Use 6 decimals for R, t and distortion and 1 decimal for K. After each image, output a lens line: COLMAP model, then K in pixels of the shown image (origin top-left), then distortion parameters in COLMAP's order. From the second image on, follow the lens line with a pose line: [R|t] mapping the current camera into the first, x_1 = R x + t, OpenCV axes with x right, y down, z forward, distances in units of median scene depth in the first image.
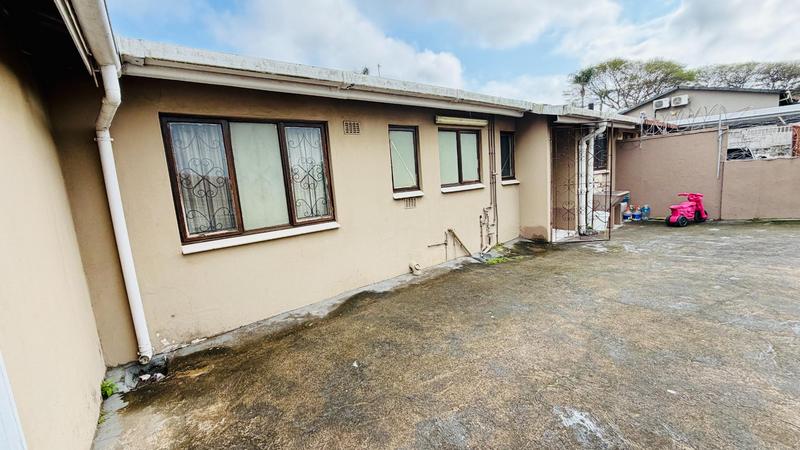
lens RADIAL K [[317.3, 0, 399.0], [0, 317.3, 225.6], [0, 0, 1]] dist [-0.001163, 0.000527]
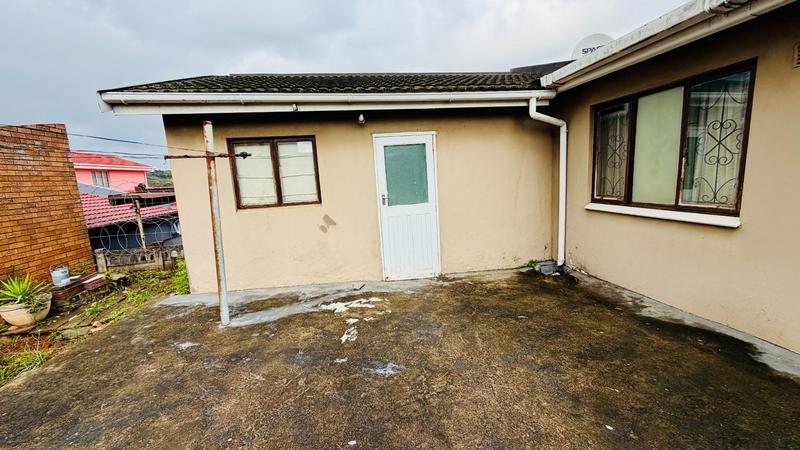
lens RADIAL K [[317.3, 0, 399.1], [0, 317.3, 224.3], [0, 0, 1]] dist [-0.001163, 0.000527]
pose [[-0.472242, 0.238215, -0.848670, 0.872198], [-0.032969, 0.957344, 0.287064, -0.208802], [0.880852, 0.163543, -0.444244, 0.873535]]
